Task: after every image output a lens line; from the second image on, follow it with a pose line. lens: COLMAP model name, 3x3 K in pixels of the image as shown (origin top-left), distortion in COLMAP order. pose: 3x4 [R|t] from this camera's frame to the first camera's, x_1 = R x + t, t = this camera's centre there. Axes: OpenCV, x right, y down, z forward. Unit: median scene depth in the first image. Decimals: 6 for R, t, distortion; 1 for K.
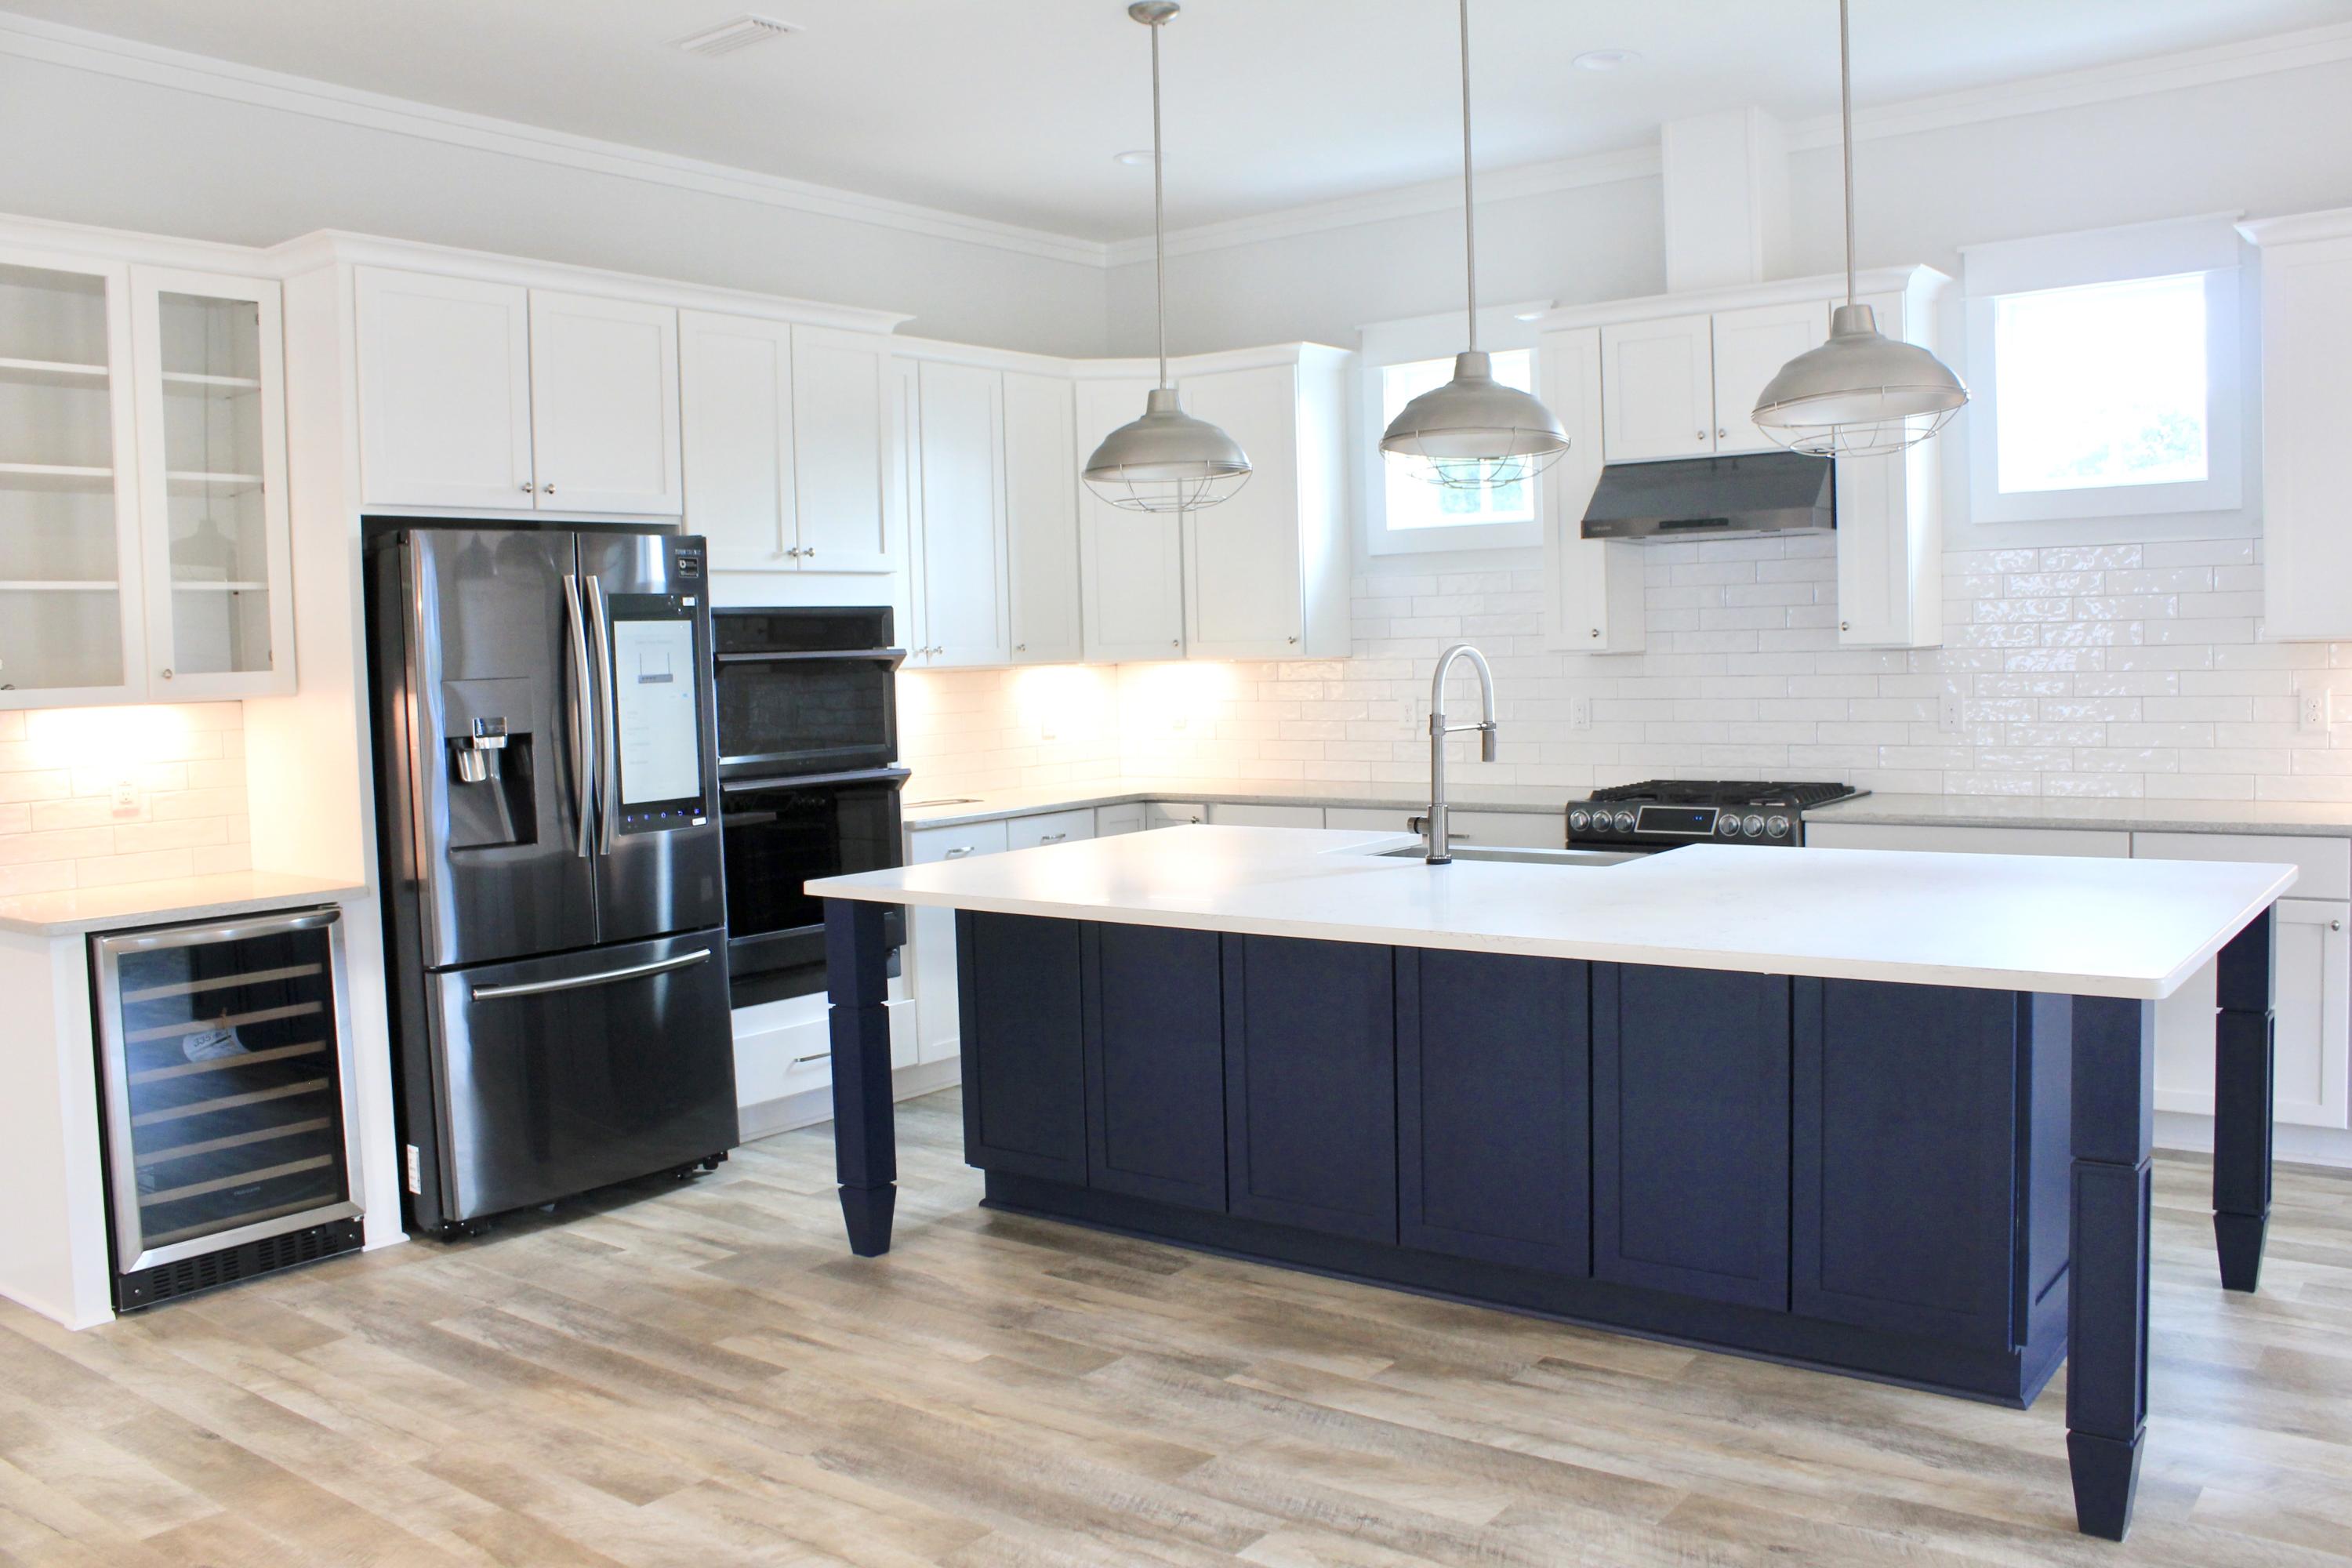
lens RADIAL K [[1961.0, 0, 1179.1], [0, 1961.0, 758.2], [0, 0, 1]] dist [-0.169827, 0.146341]
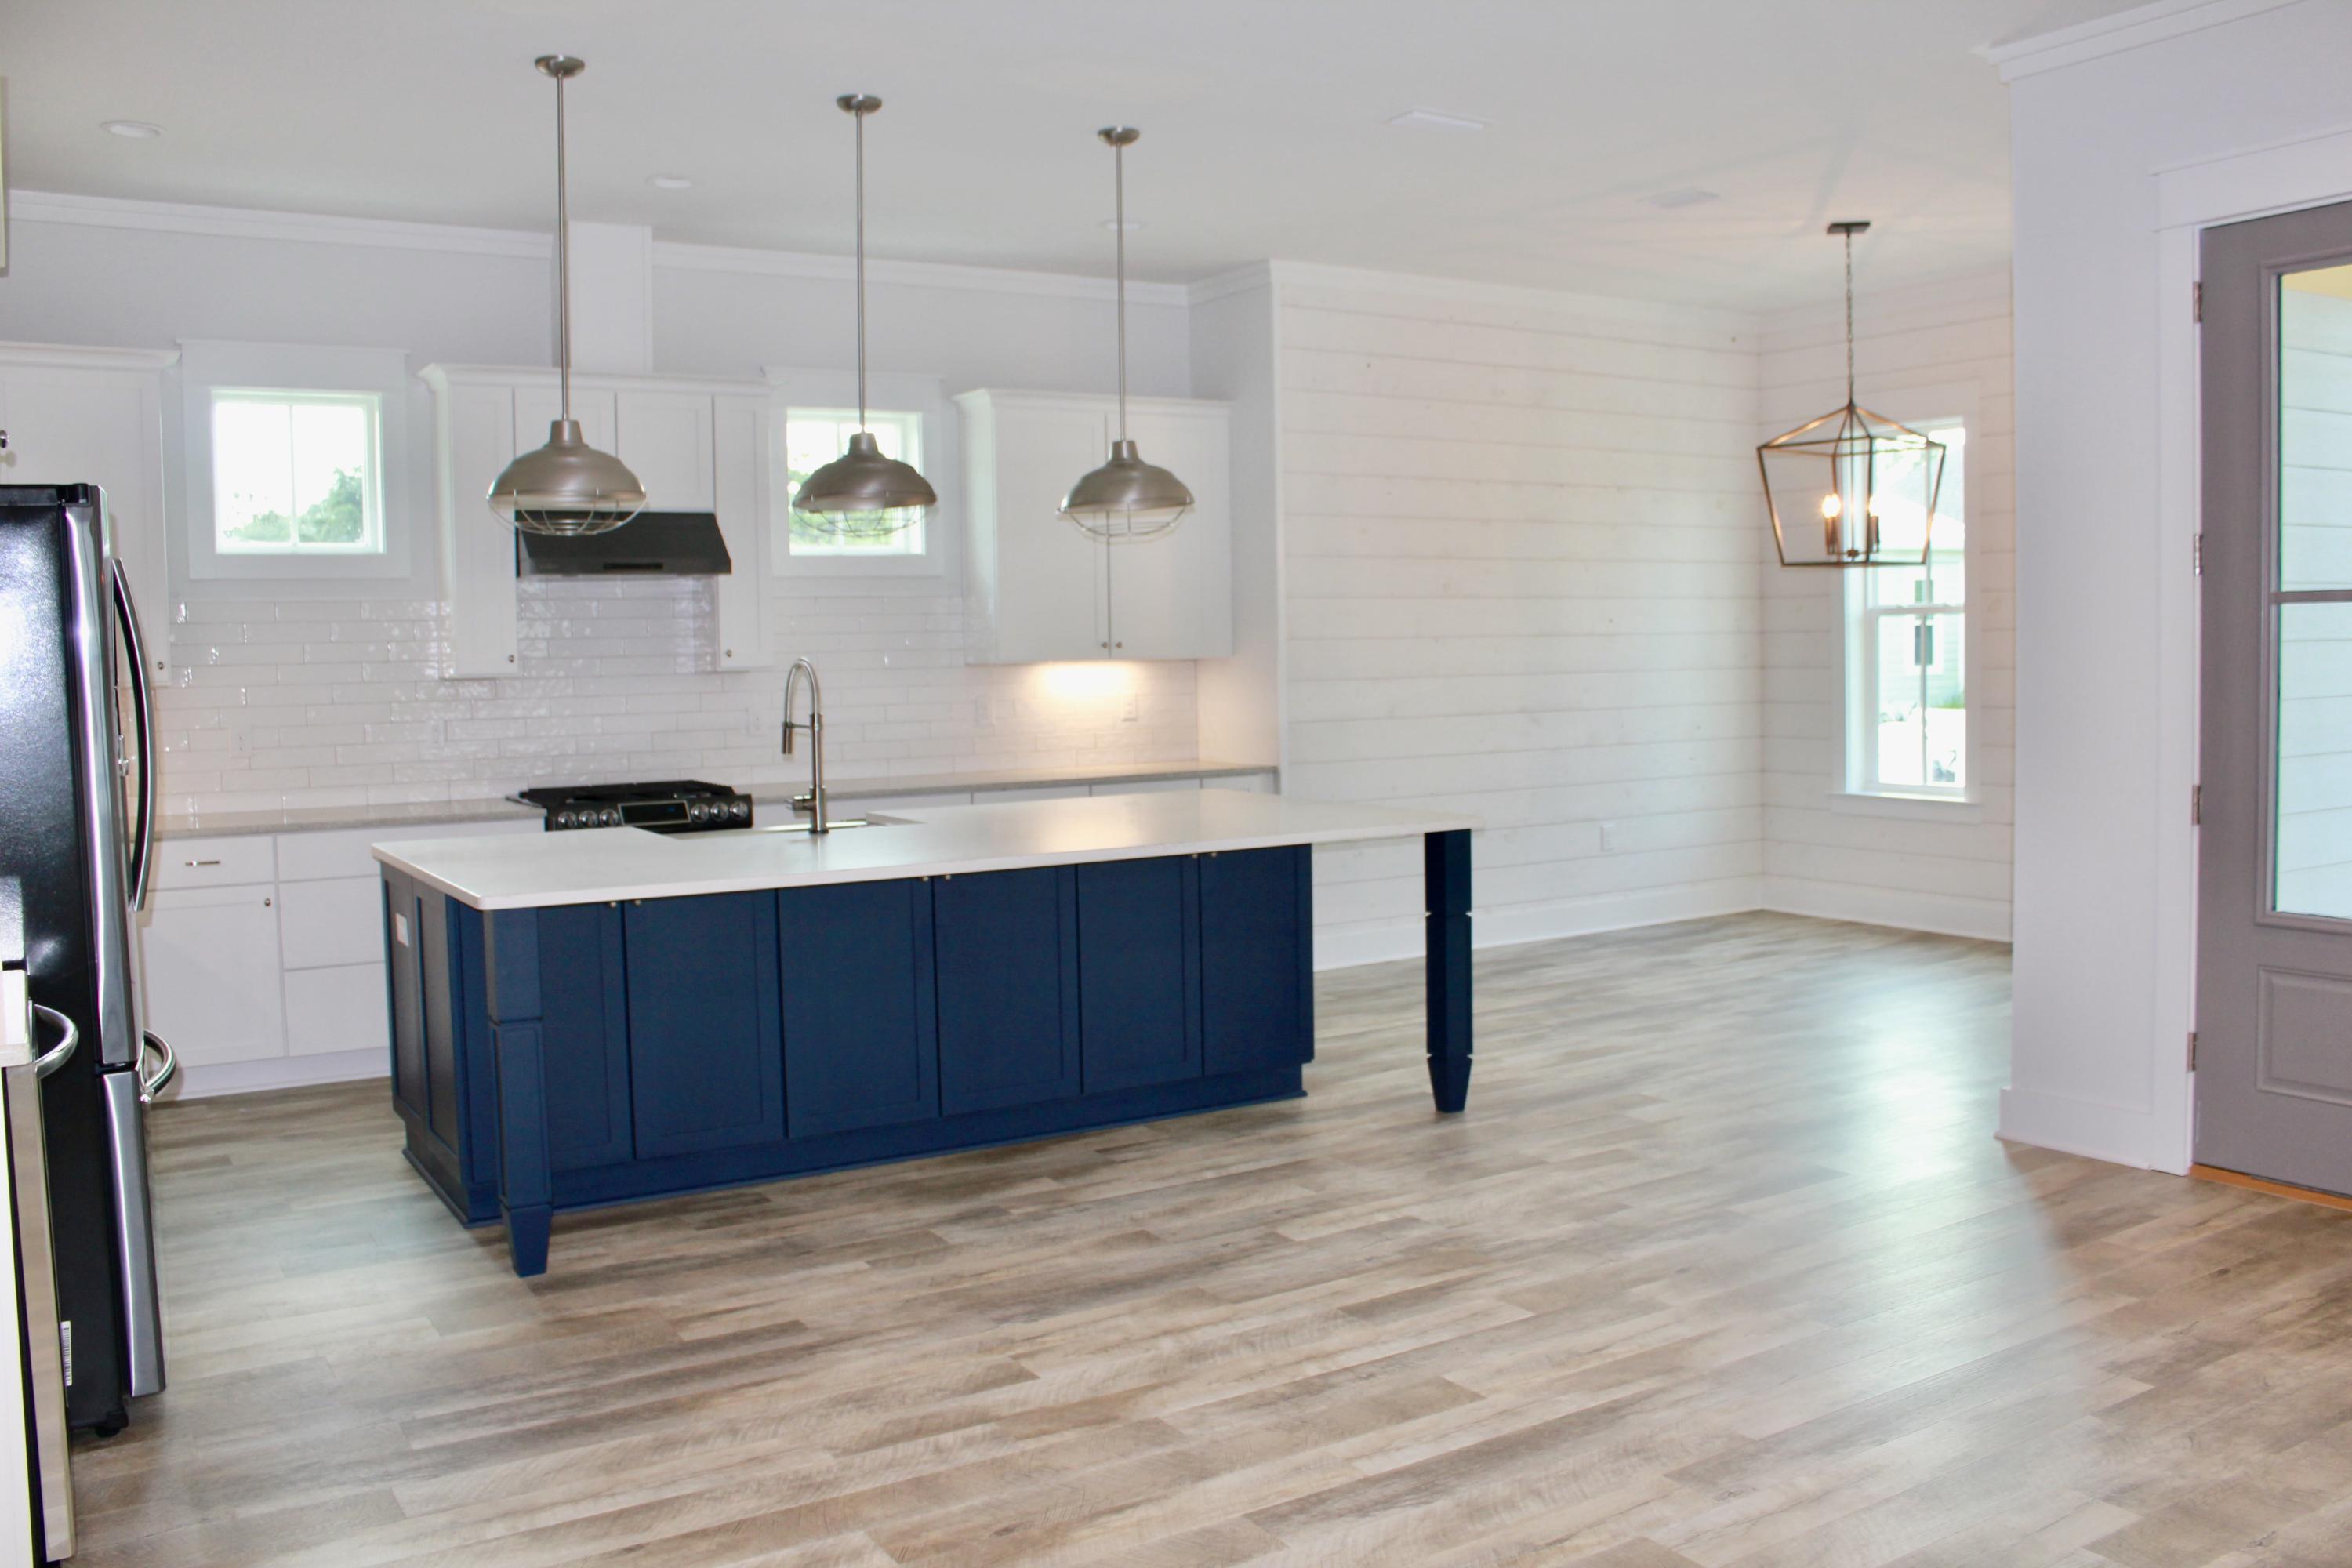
lens RADIAL K [[1961.0, 0, 1196.1], [0, 1961.0, 715.7], [0, 0, 1]] dist [-0.169827, 0.146341]
pose [[0.345428, -0.012432, 0.938363, -1.063918], [0.061240, 0.998080, -0.009321, 0.005023], [-0.936445, 0.060685, 0.345526, 0.377478]]
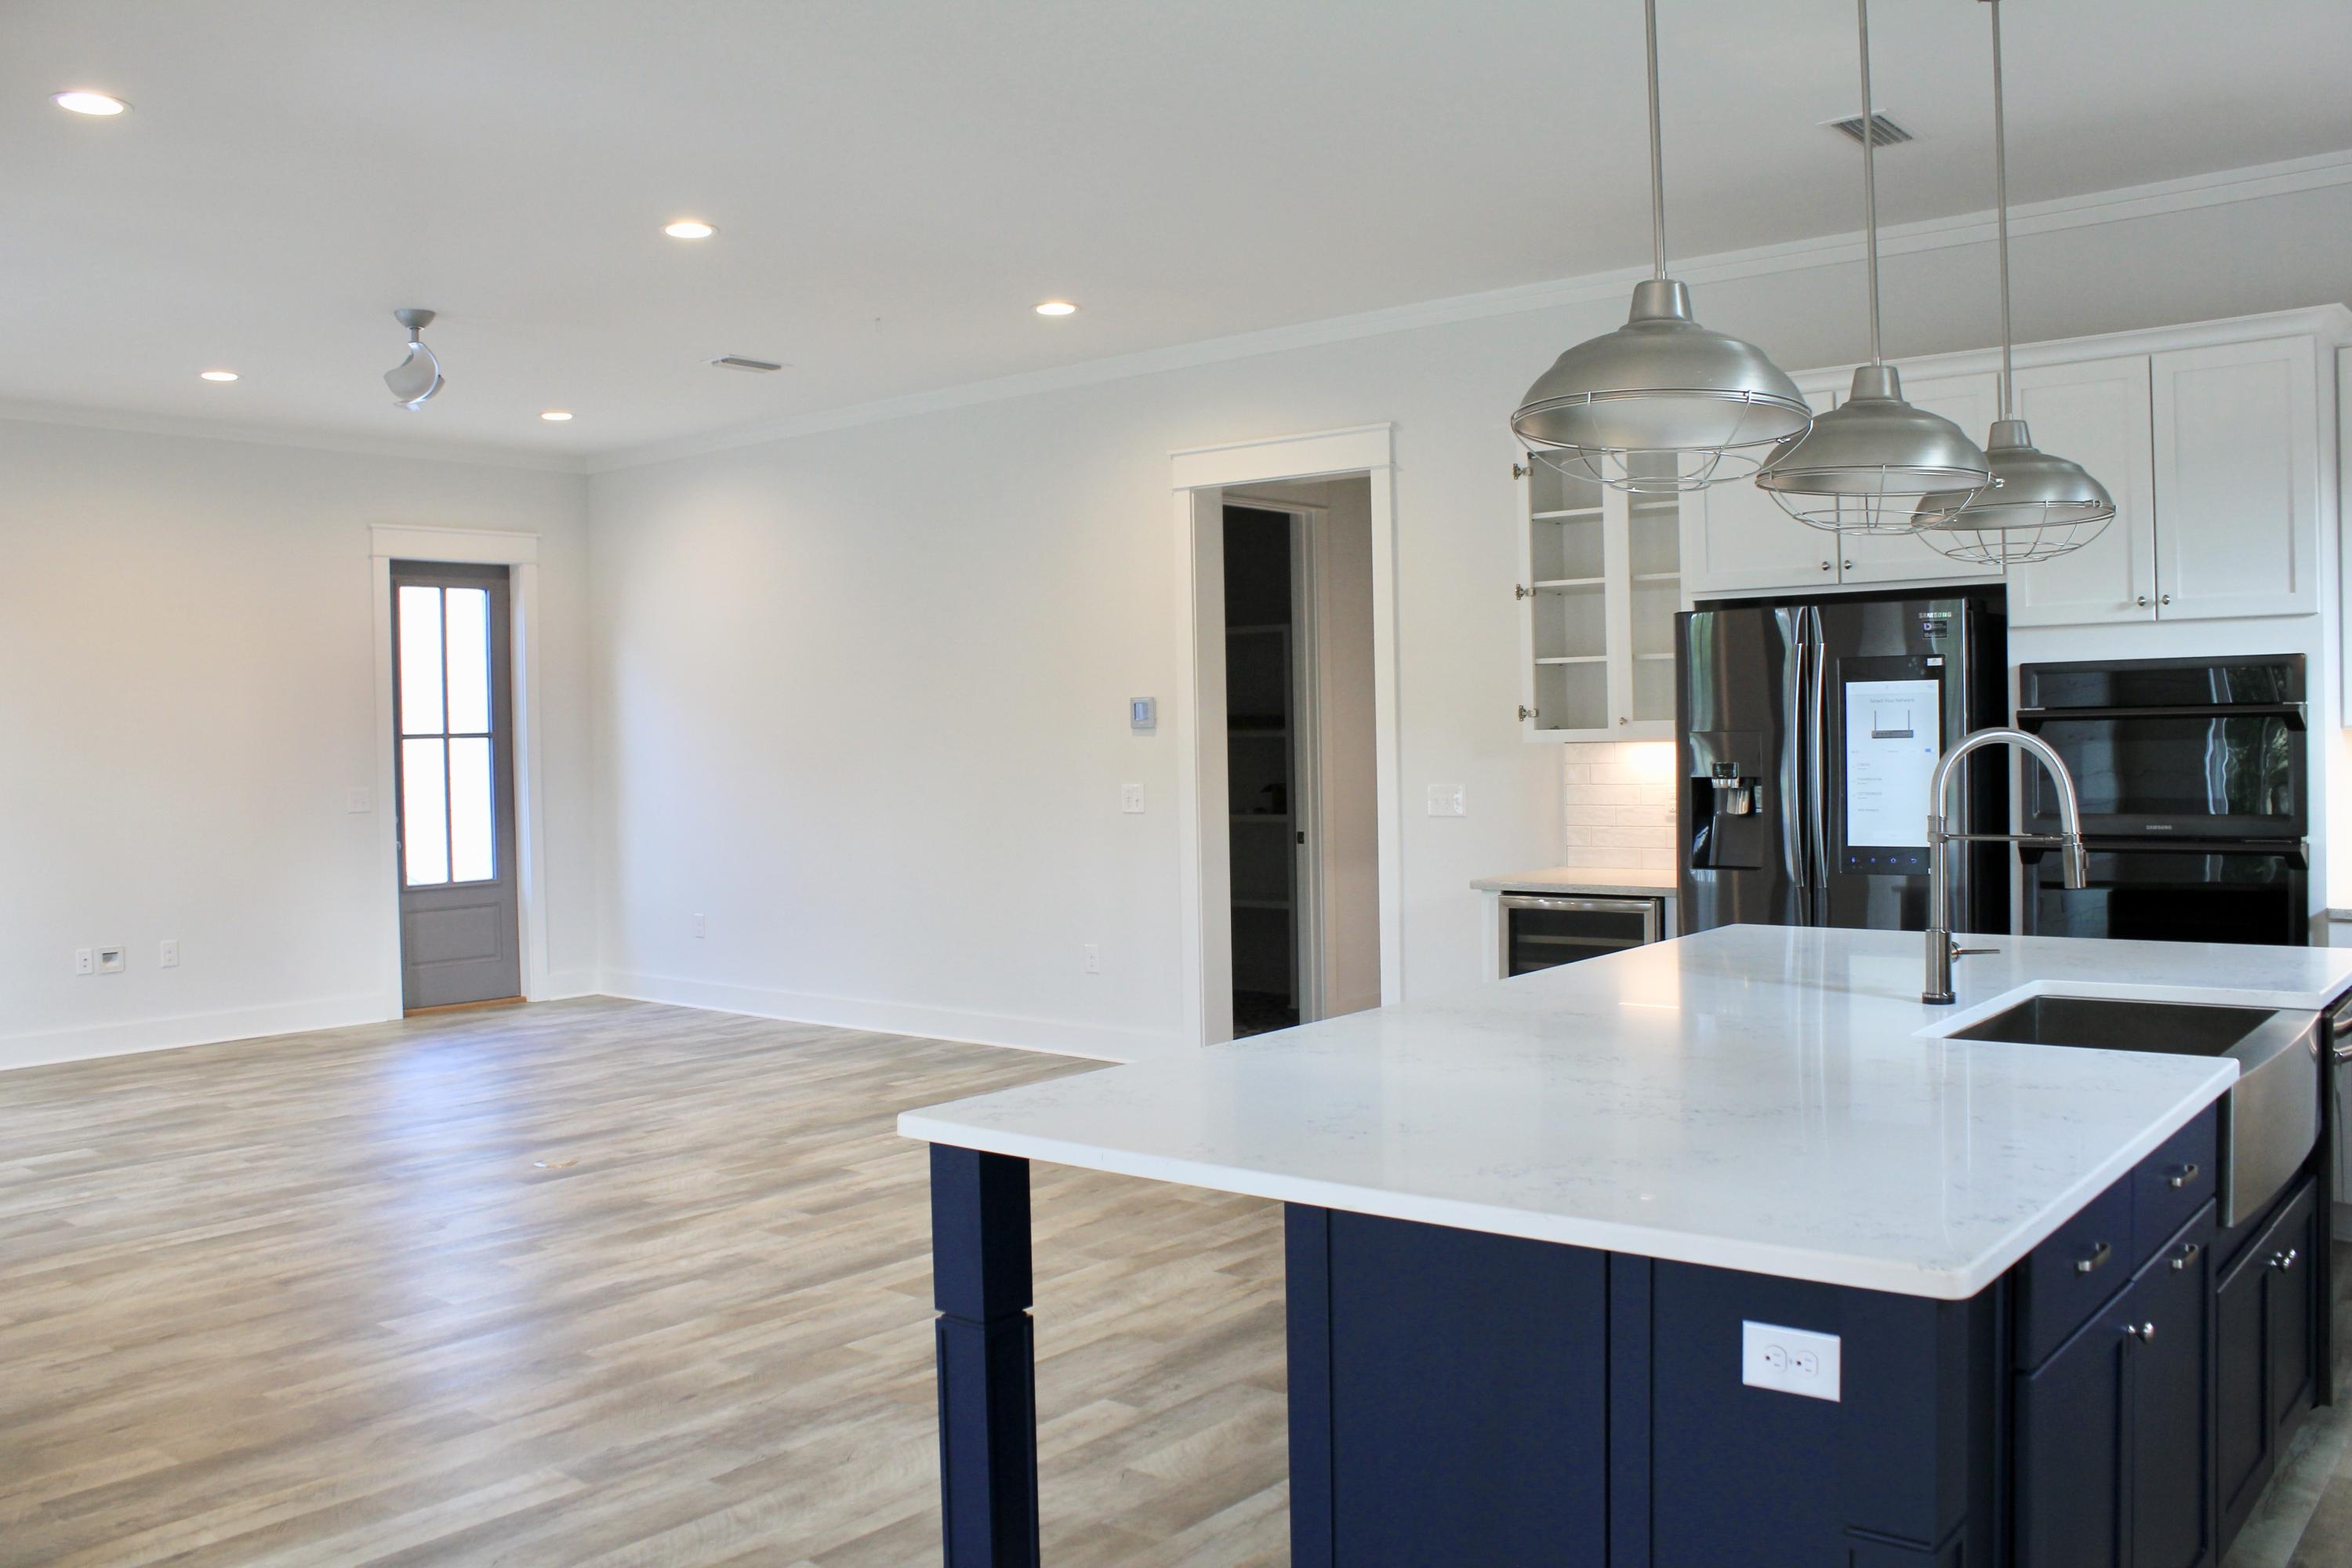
lens RADIAL K [[1961.0, 0, 1172.5], [0, 1961.0, 774.5], [0, 0, 1]] dist [-0.169827, 0.146341]
pose [[-0.036060, 0.051673, -0.998013, 1.018292], [-0.033119, 0.998052, 0.052872, -0.077417], [0.998801, 0.034960, -0.034279, 0.793296]]
